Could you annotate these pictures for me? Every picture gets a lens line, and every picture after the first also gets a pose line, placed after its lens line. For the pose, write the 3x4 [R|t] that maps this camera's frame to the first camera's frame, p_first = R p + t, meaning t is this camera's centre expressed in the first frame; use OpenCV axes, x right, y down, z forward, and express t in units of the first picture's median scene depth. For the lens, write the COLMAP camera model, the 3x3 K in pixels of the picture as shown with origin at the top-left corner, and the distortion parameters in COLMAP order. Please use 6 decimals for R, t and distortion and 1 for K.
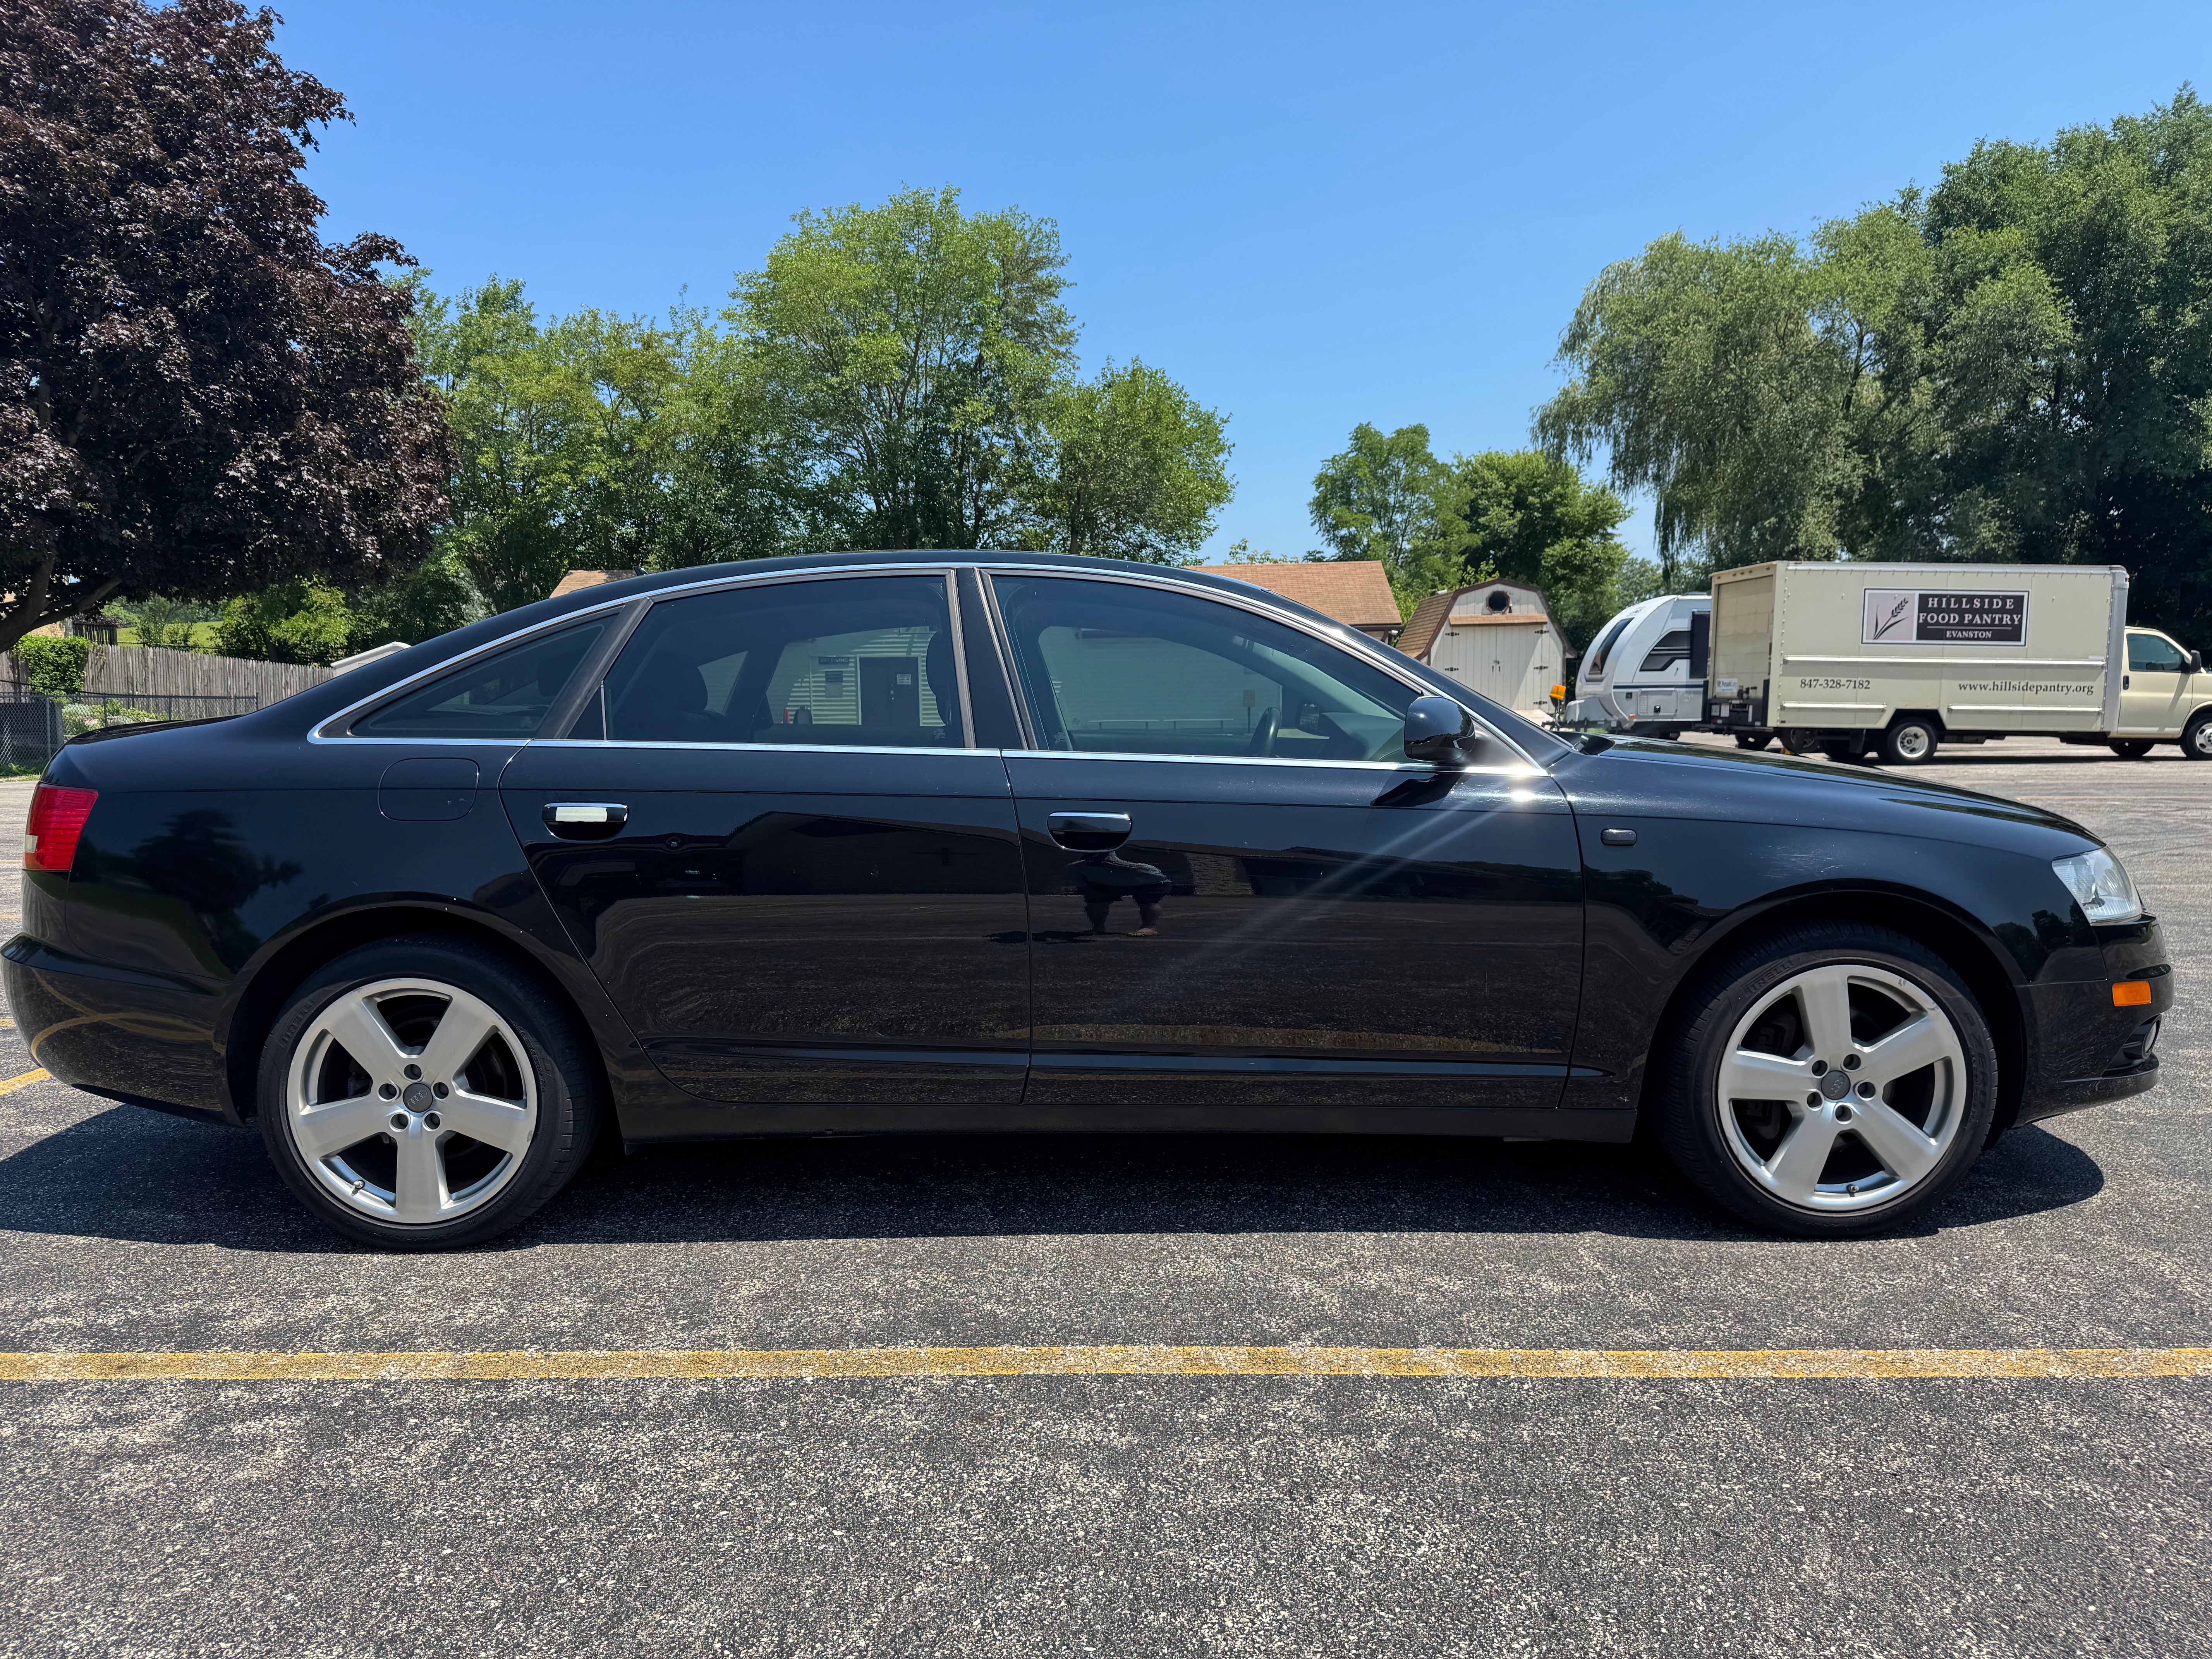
lens RADIAL K [[1578.6, 0, 1106.0], [0, 1578.6, 829.5], [0, 0, 1]] dist [0.004840, -0.007523]
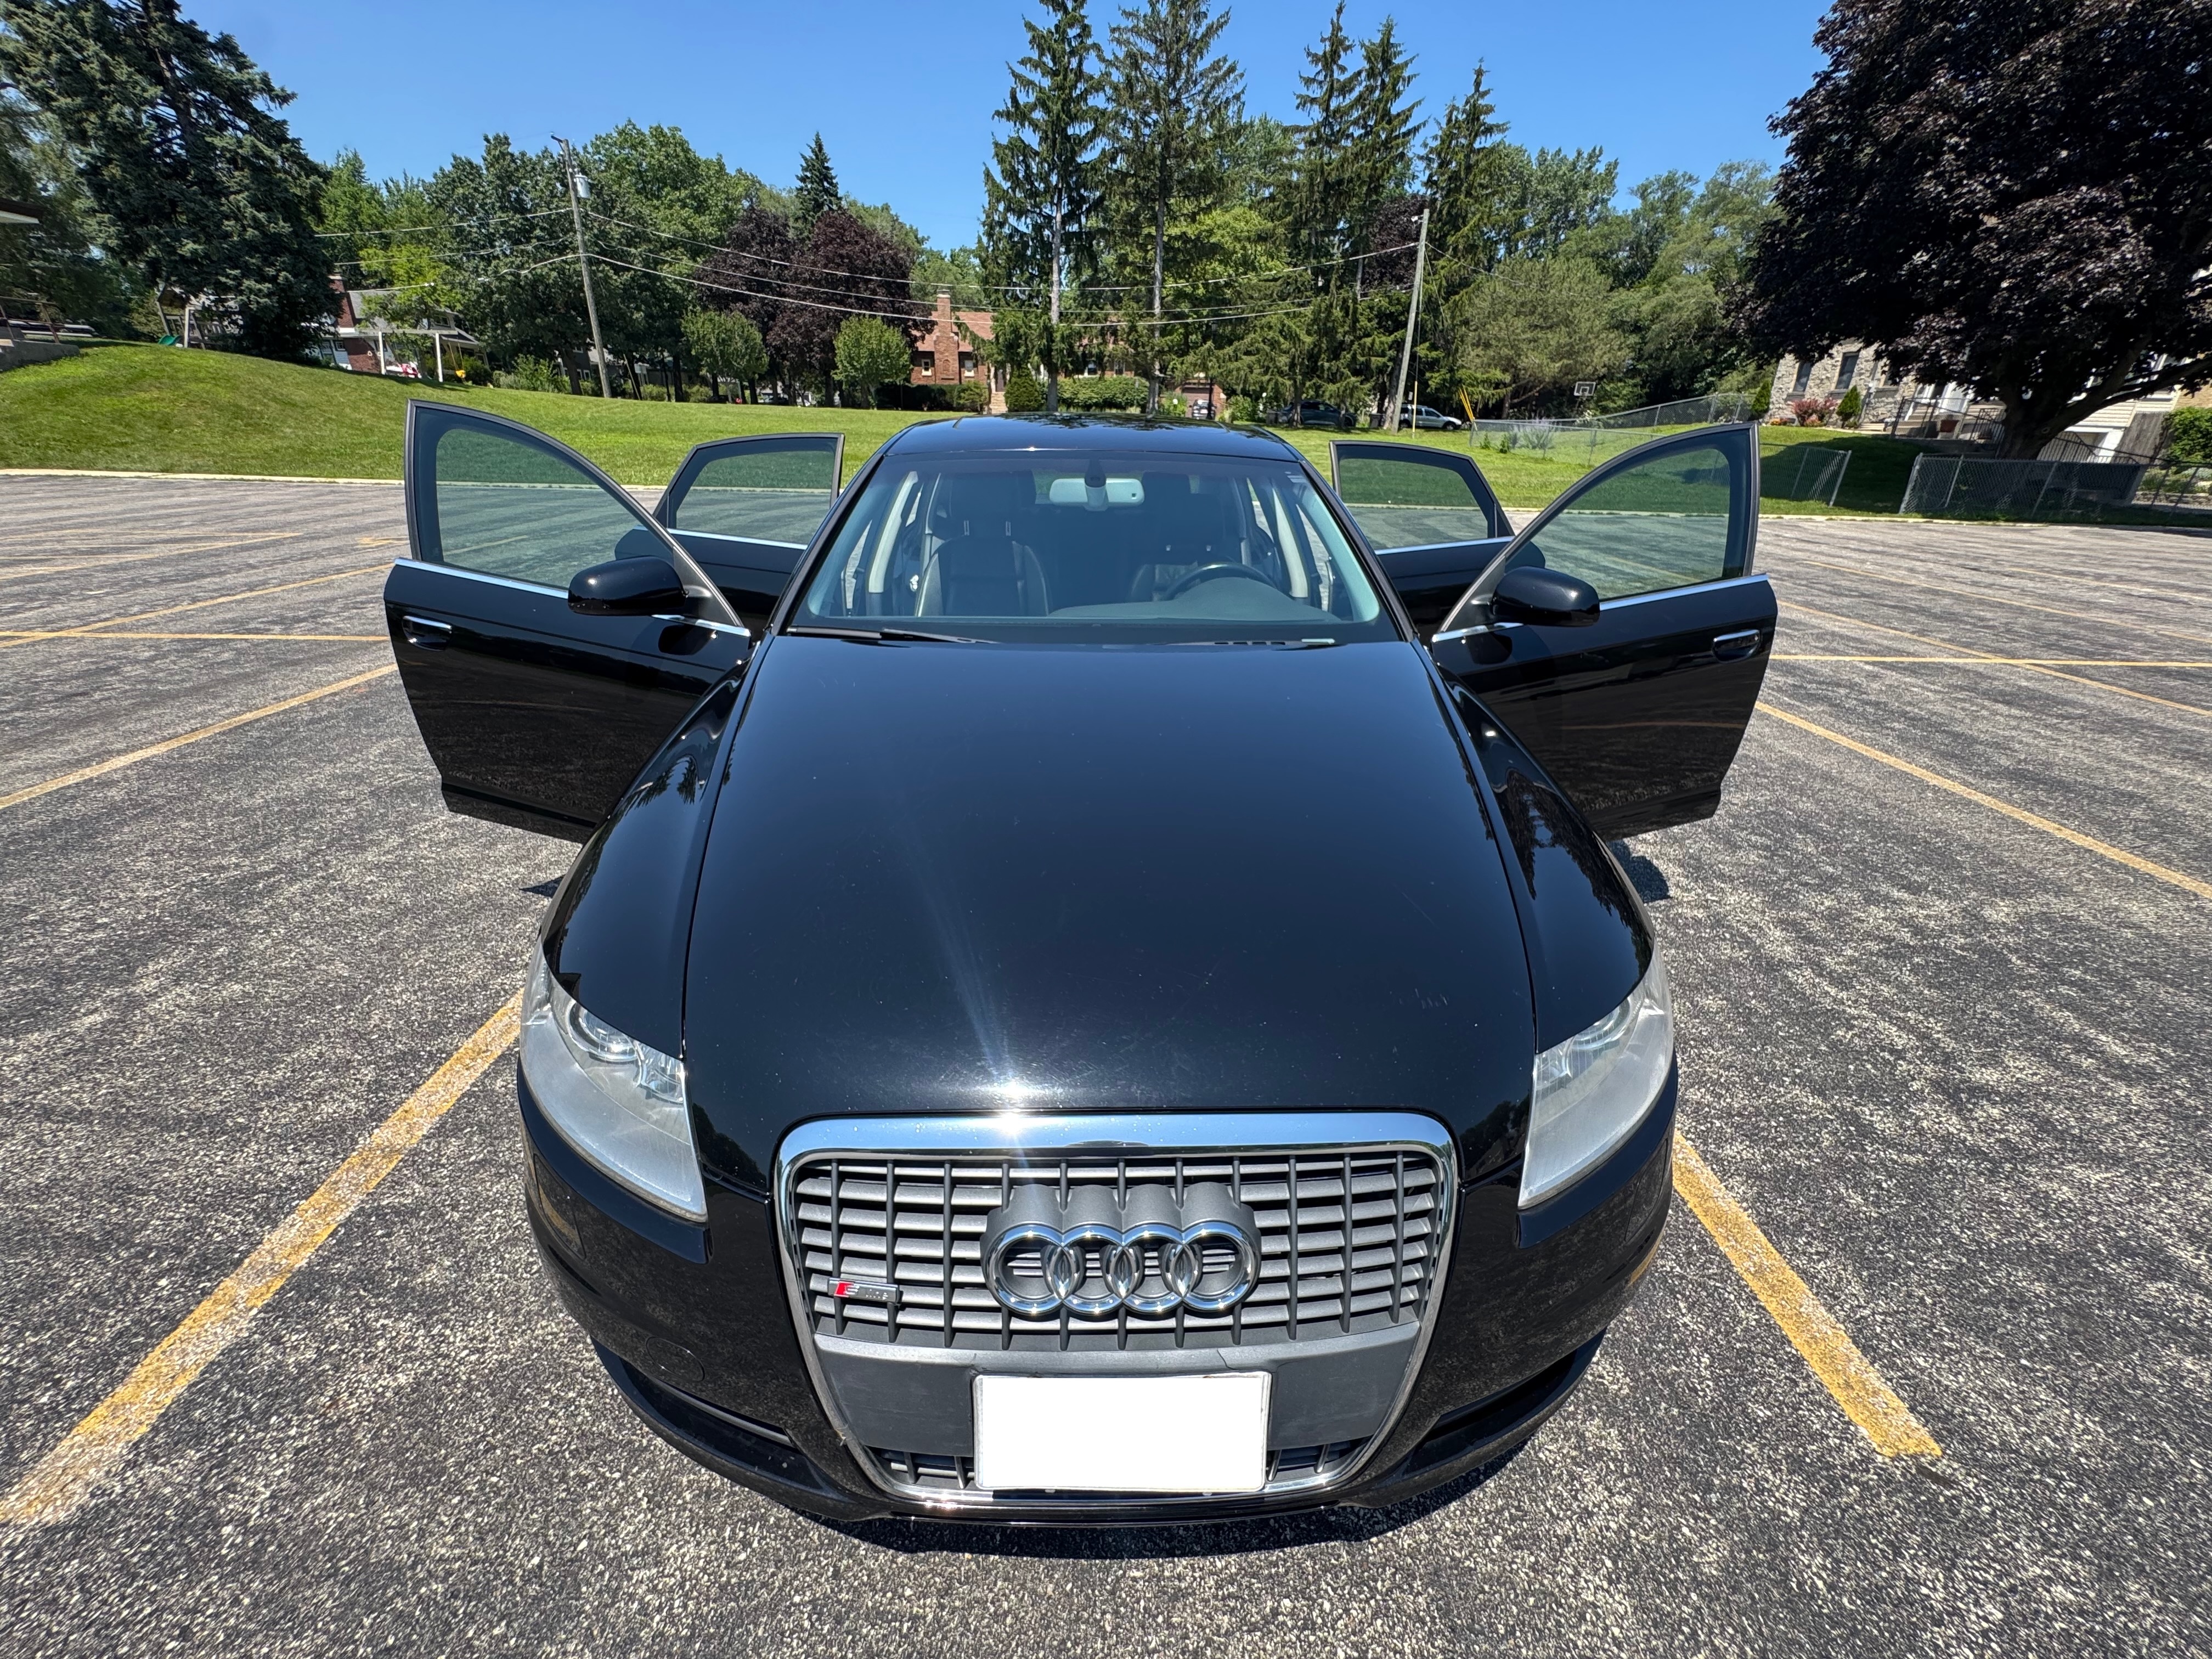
lens RADIAL K [[904.3, 0, 1106.0], [0, 904.3, 829.5], [0, 0, 1]] dist [-0.003106, 0.000660]
pose [[0.023410, 0.413962, -0.909993, 0.143133], [-0.107673, 0.905992, 0.409371, -0.031204], [0.993911, 0.088399, 0.065782, 0.182746]]
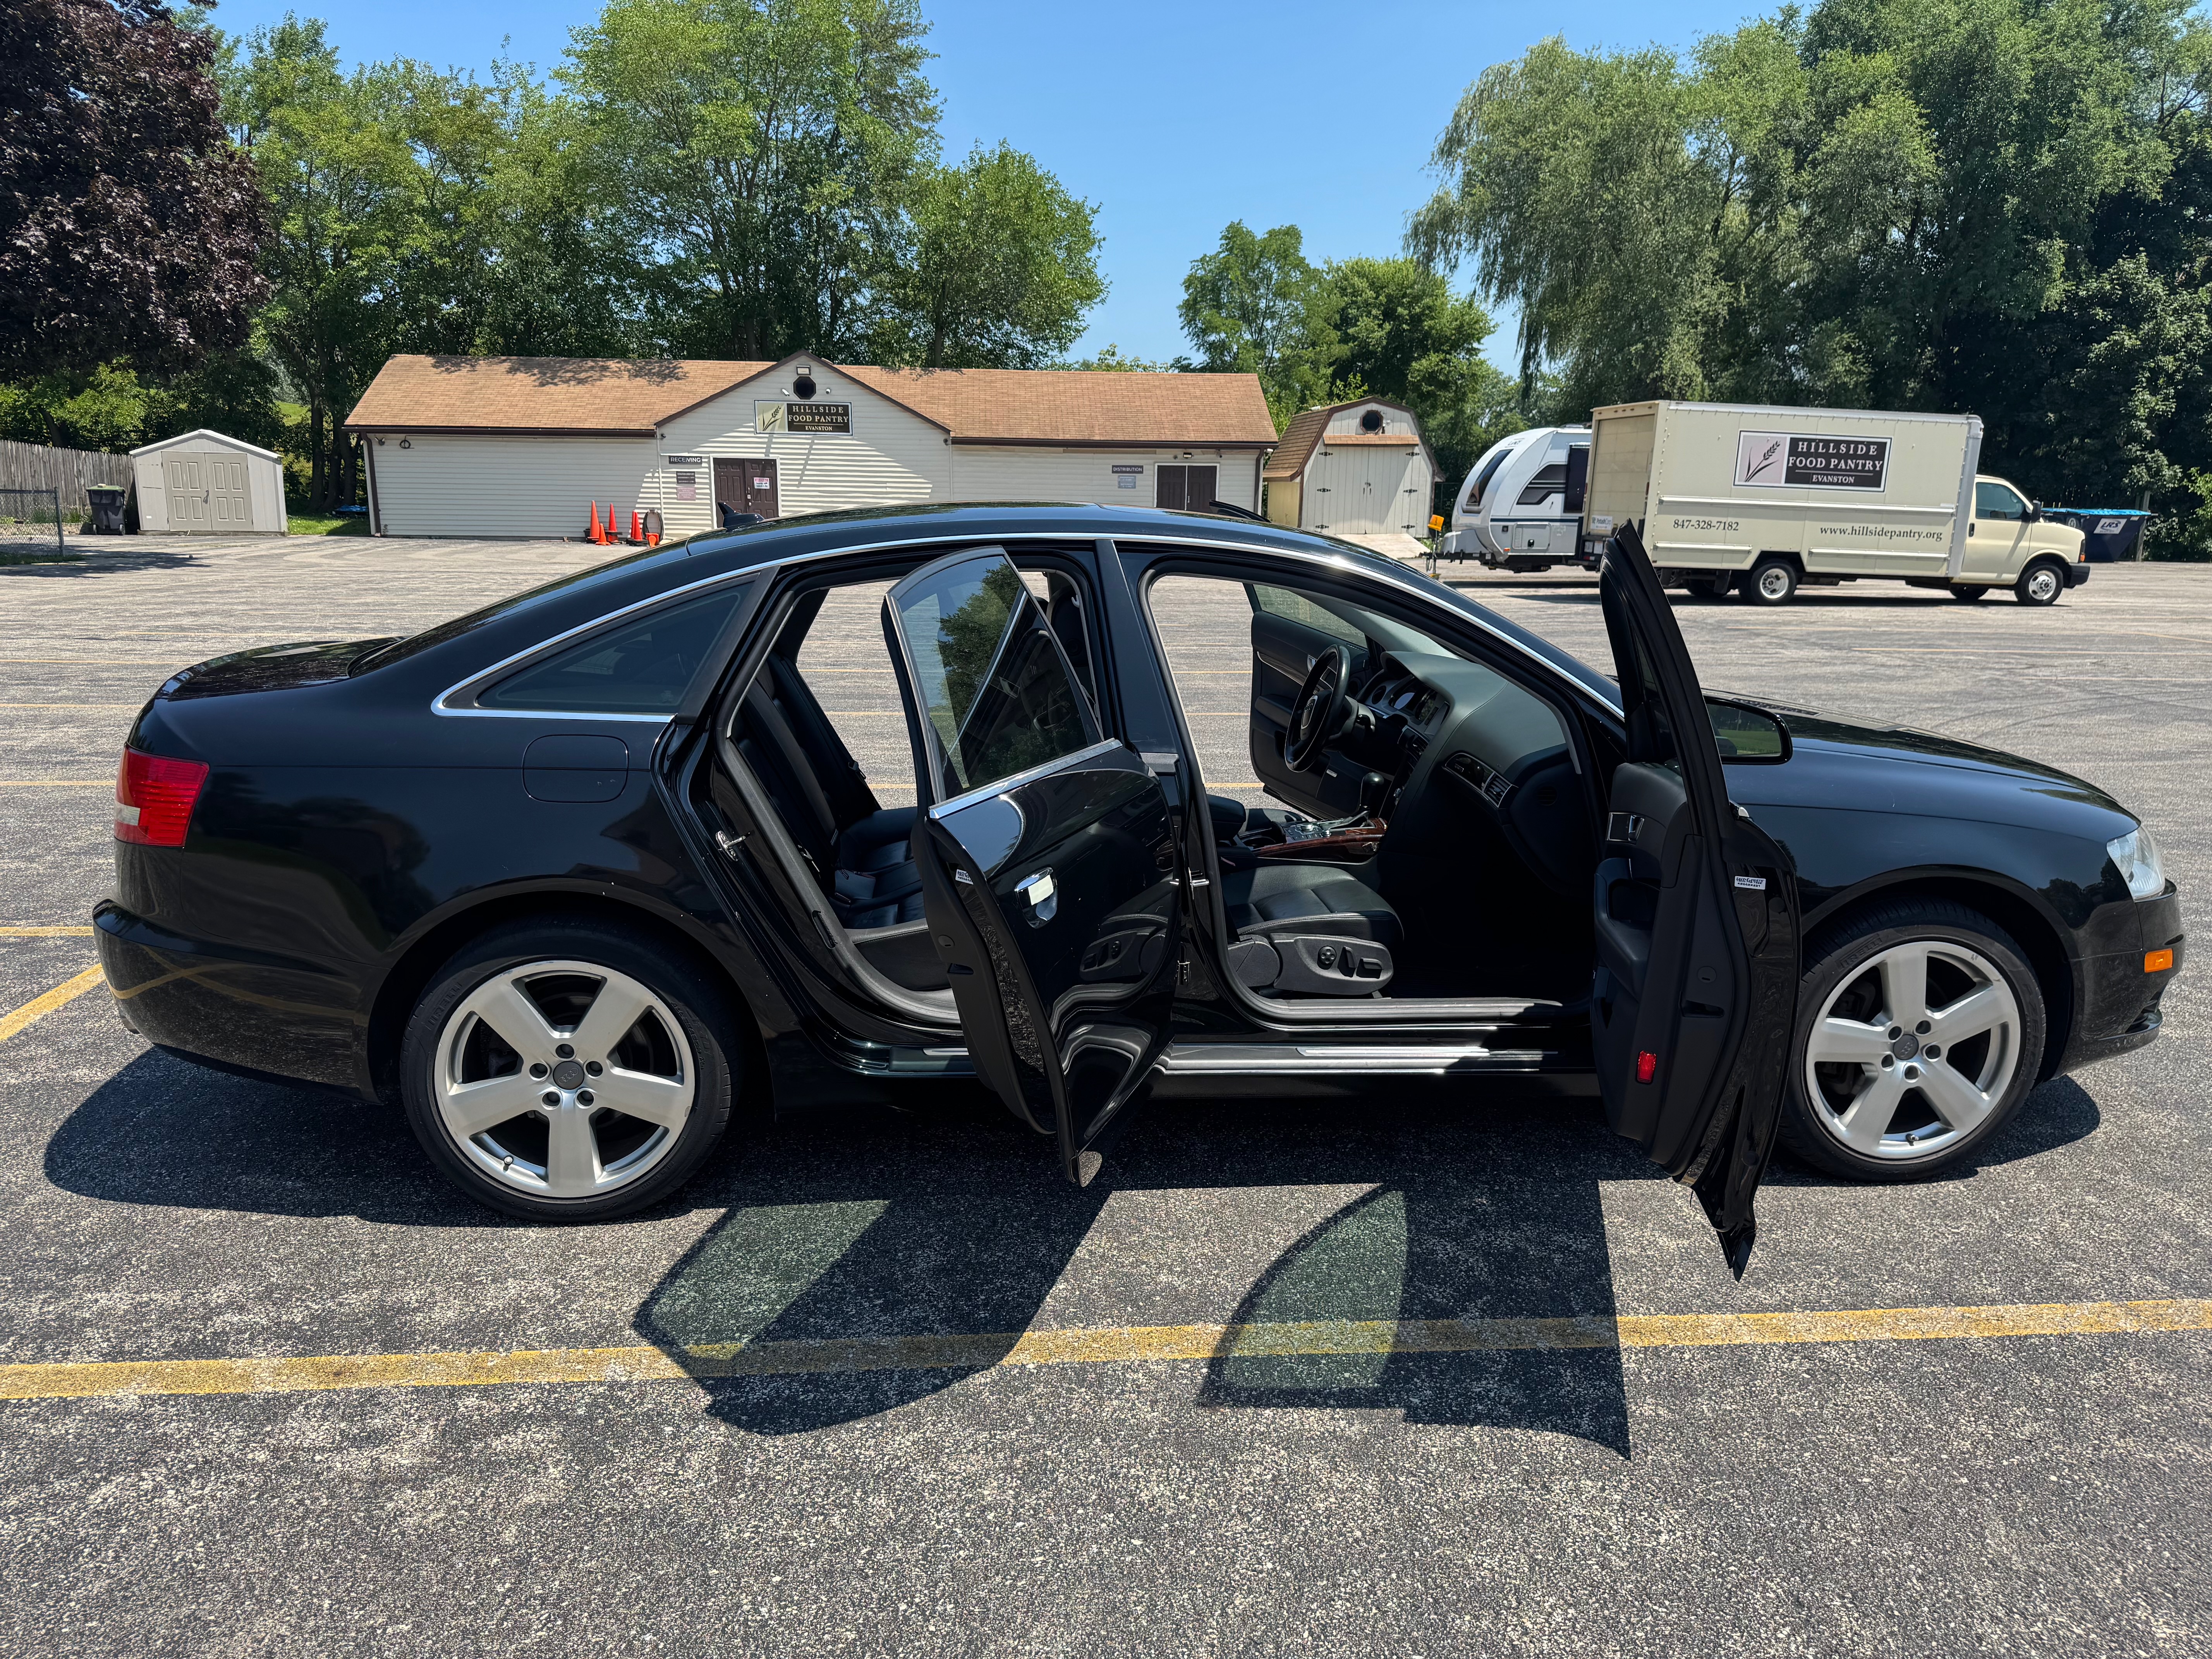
lens RADIAL K [[1594.1, 0, 1113.2], [0, 1594.1, 823.8], [0, 0, 1]] dist [-0.005589, 0.005809]
pose [[0.994188, 0.004239, 0.107574, -0.029789], [-0.017278, 0.992555, 0.120569, -0.016919], [-0.106262, -0.121727, 0.986859, -0.001248]]
